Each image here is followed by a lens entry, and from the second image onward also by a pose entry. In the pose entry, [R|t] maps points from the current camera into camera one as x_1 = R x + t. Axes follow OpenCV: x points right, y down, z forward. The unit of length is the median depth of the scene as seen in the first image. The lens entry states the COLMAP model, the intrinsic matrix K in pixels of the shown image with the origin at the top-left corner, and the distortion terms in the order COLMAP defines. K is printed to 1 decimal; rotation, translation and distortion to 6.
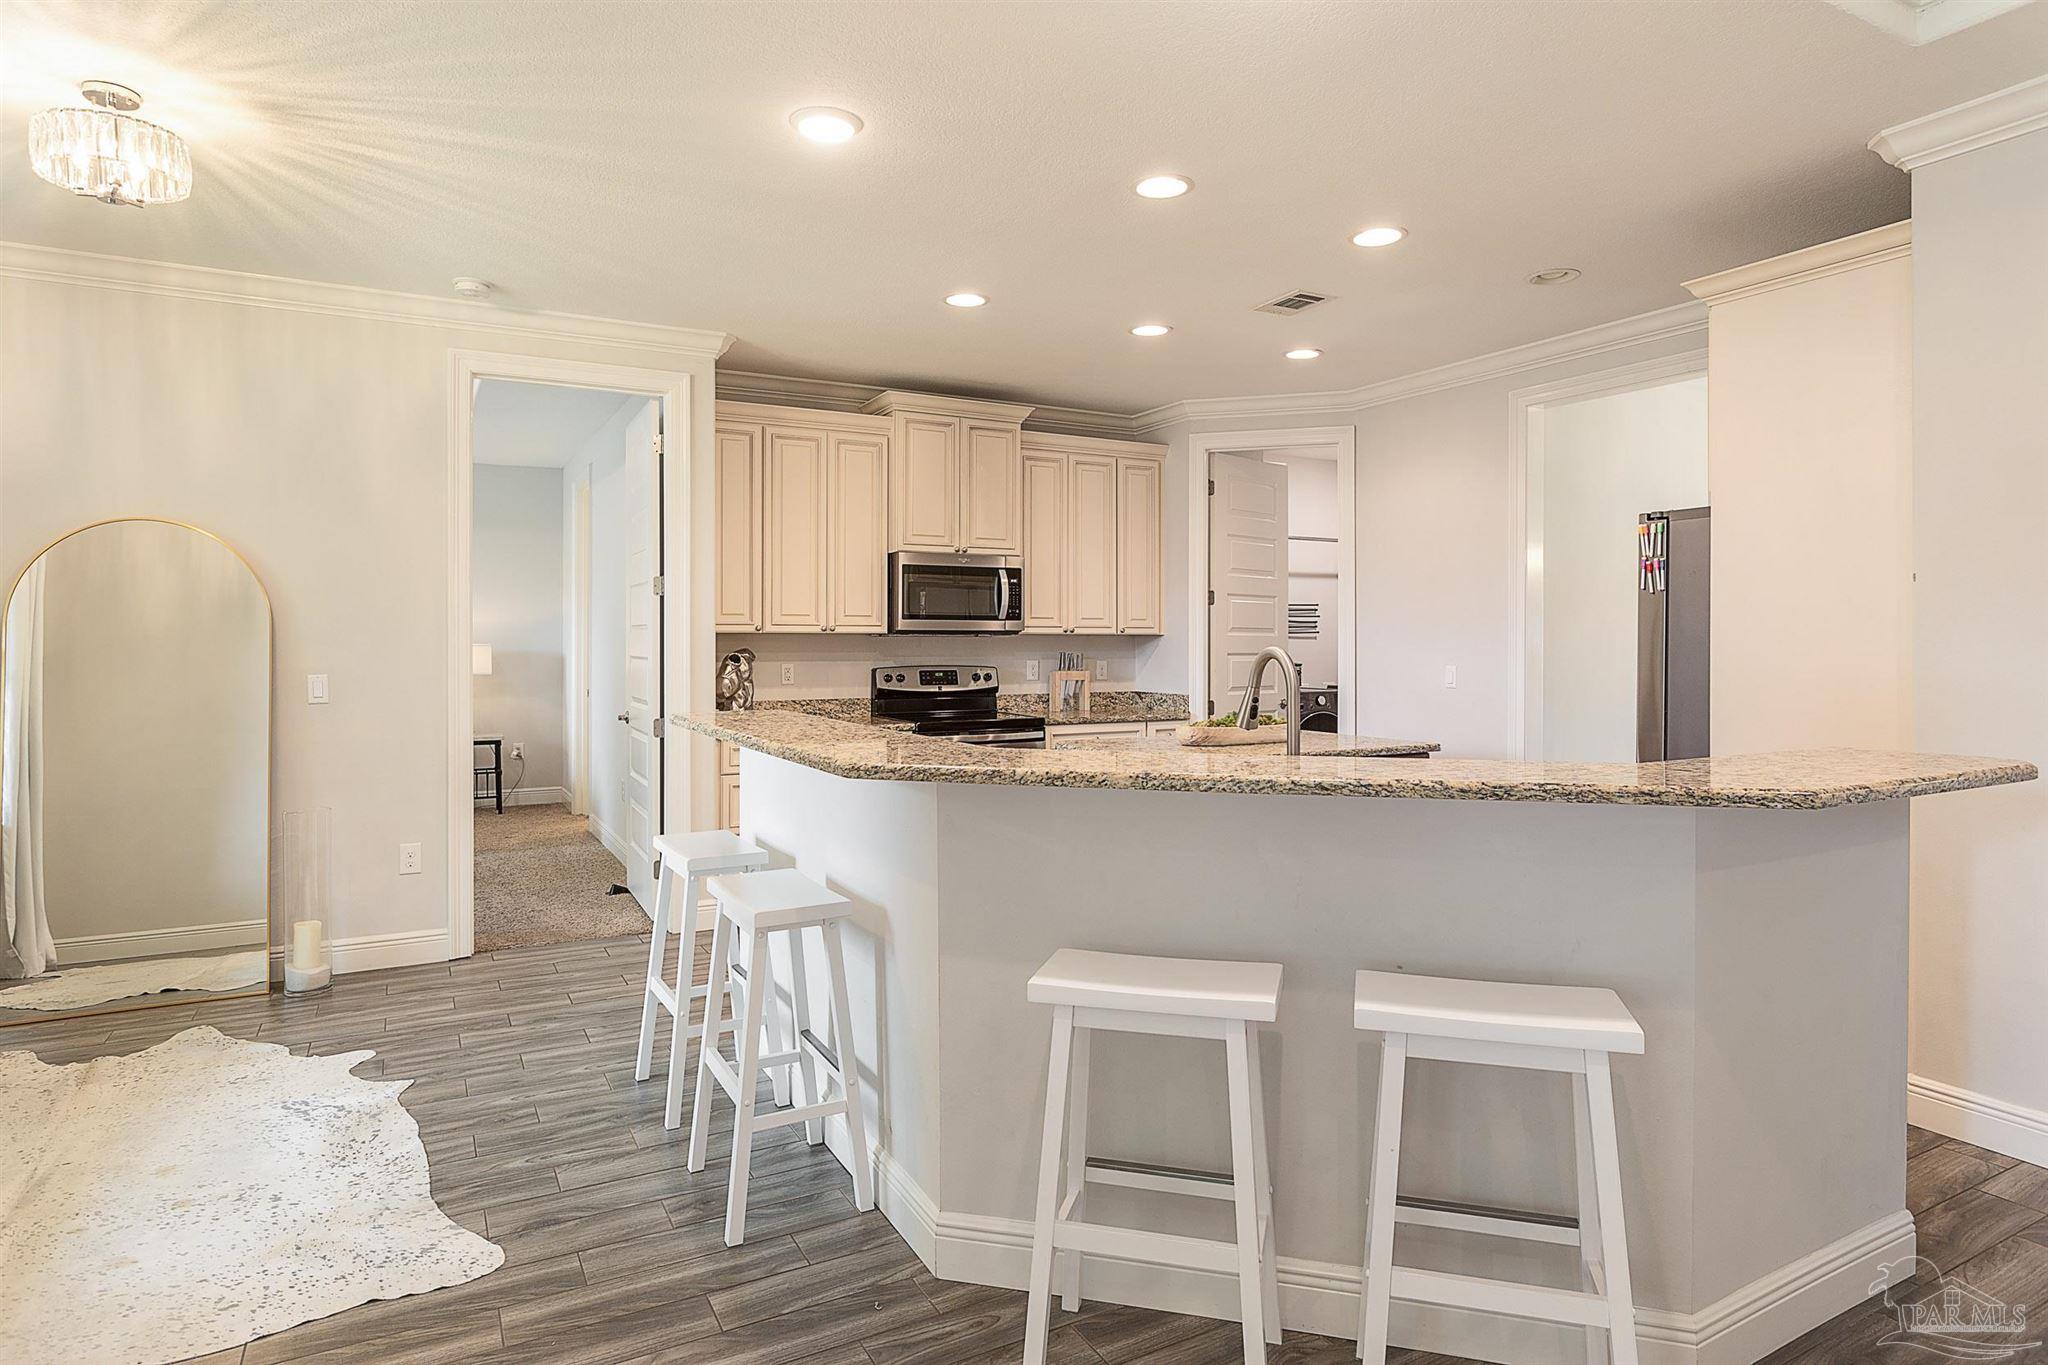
lens RADIAL K [[1154.5, 0, 1030.7], [0, 1154.5, 672.6], [0, 0, 1]] dist [-0.003899, 0.000690]
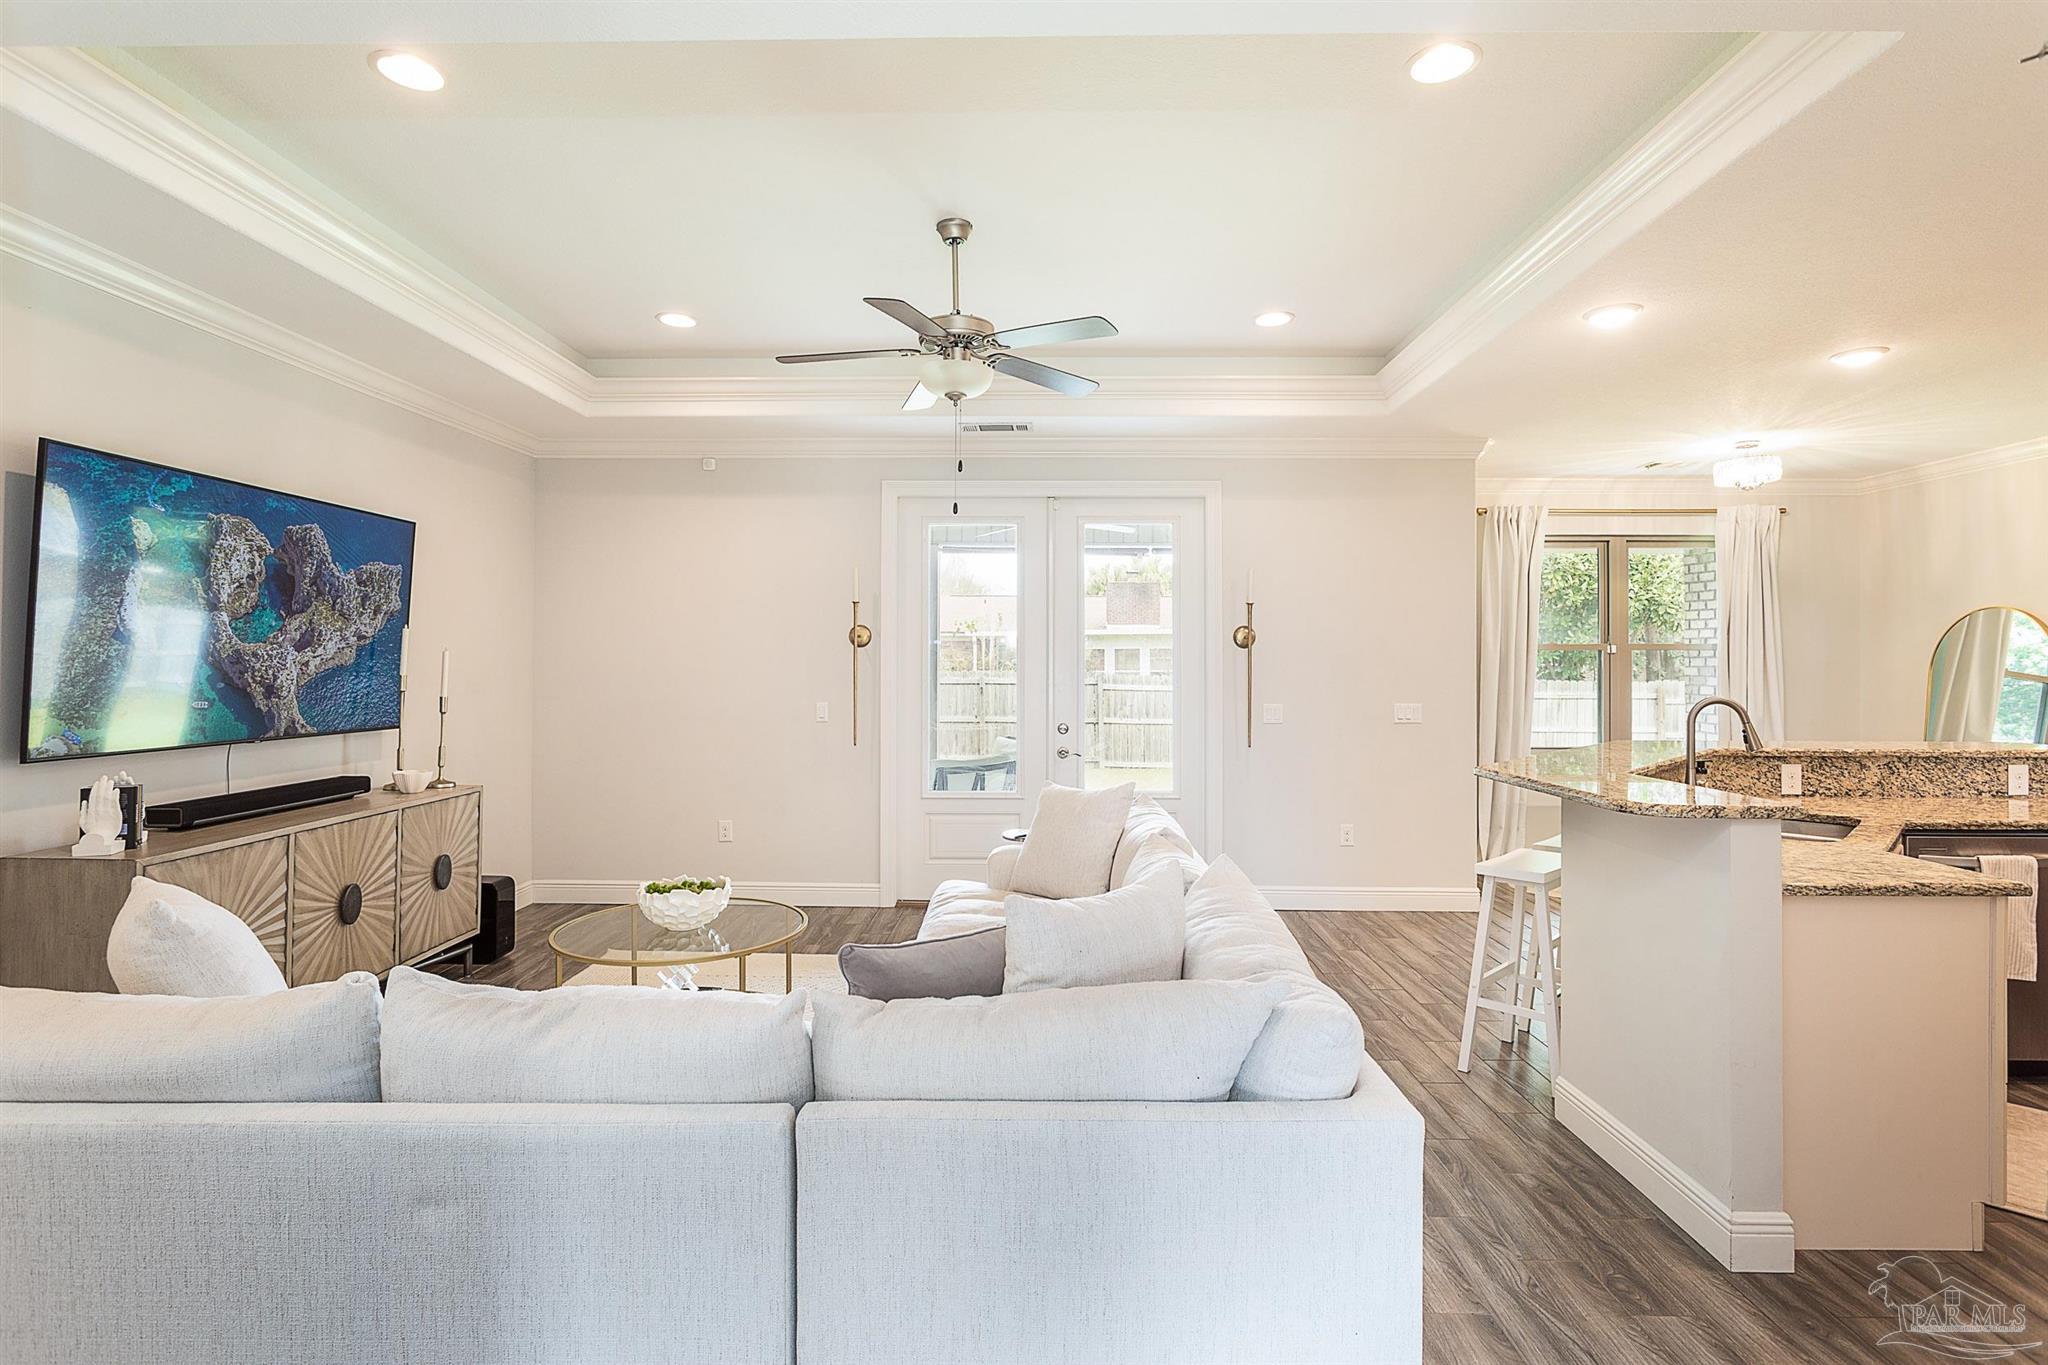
lens RADIAL K [[984.0, 0, 1025.6], [0, 984.0, 655.0], [0, 0, 1]] dist [-0.008000, 0.001498]
pose [[-0.494502, -0.008533, -0.869135, 0.735464], [-0.028068, 0.999587, 0.006156, -0.024662], [0.868723, 0.027439, -0.494537, 0.334641]]
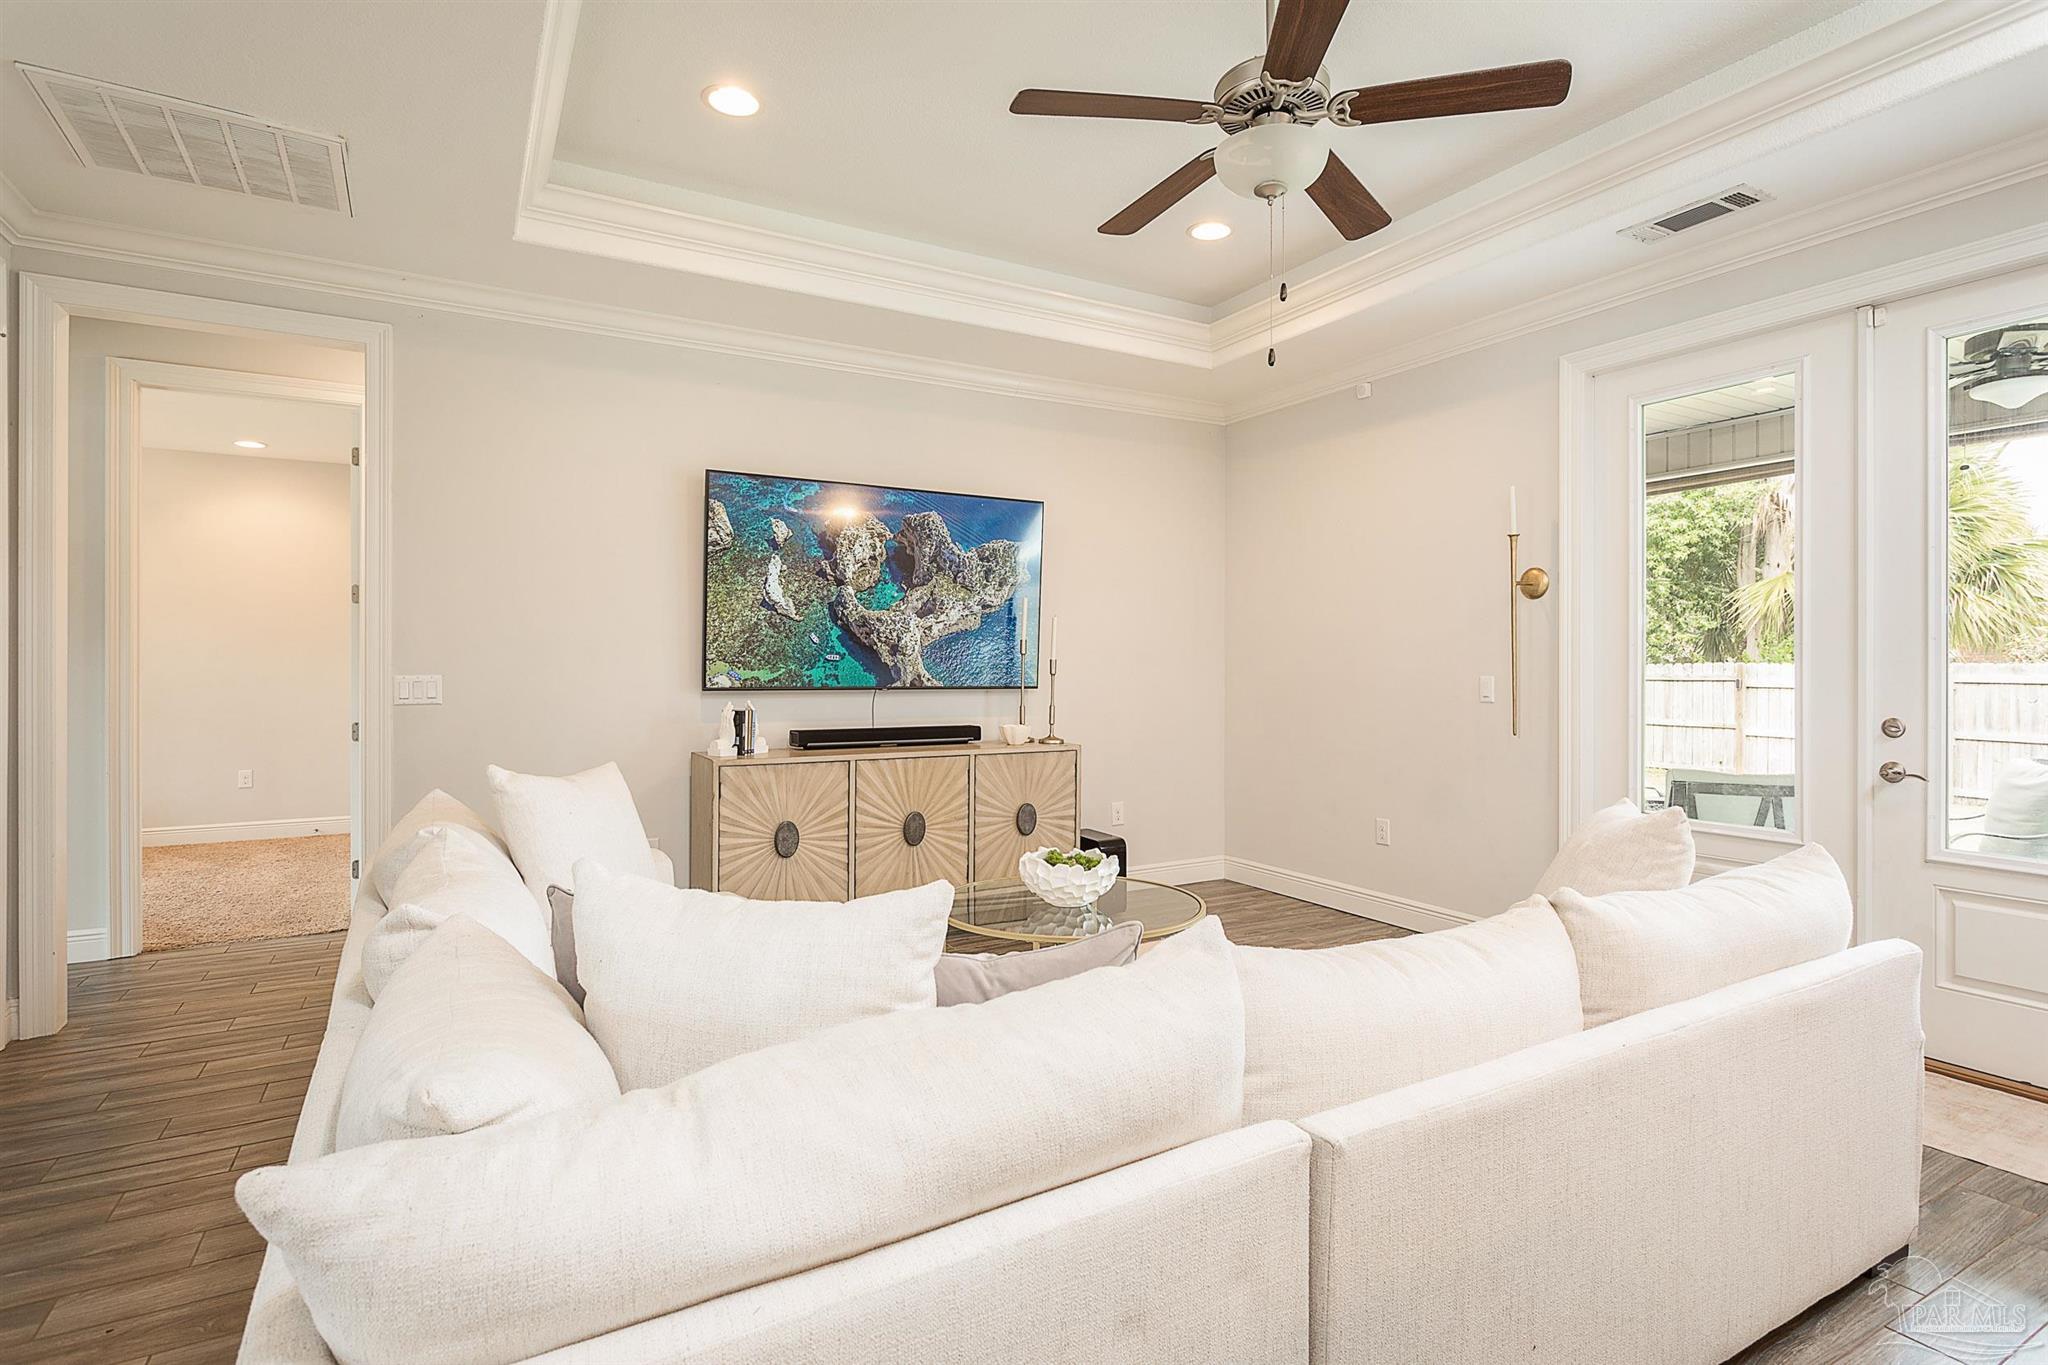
lens RADIAL K [[1017.2, 0, 1030.9], [0, 1017.2, 669.9], [0, 0, 1]] dist [-0.012040, 0.000664]
pose [[-0.999832, -0.000755, -0.018314, 0.364343], [-0.001346, 0.999478, 0.032277, 0.003712], [0.018280, 0.032296, -0.999311, 0.409453]]
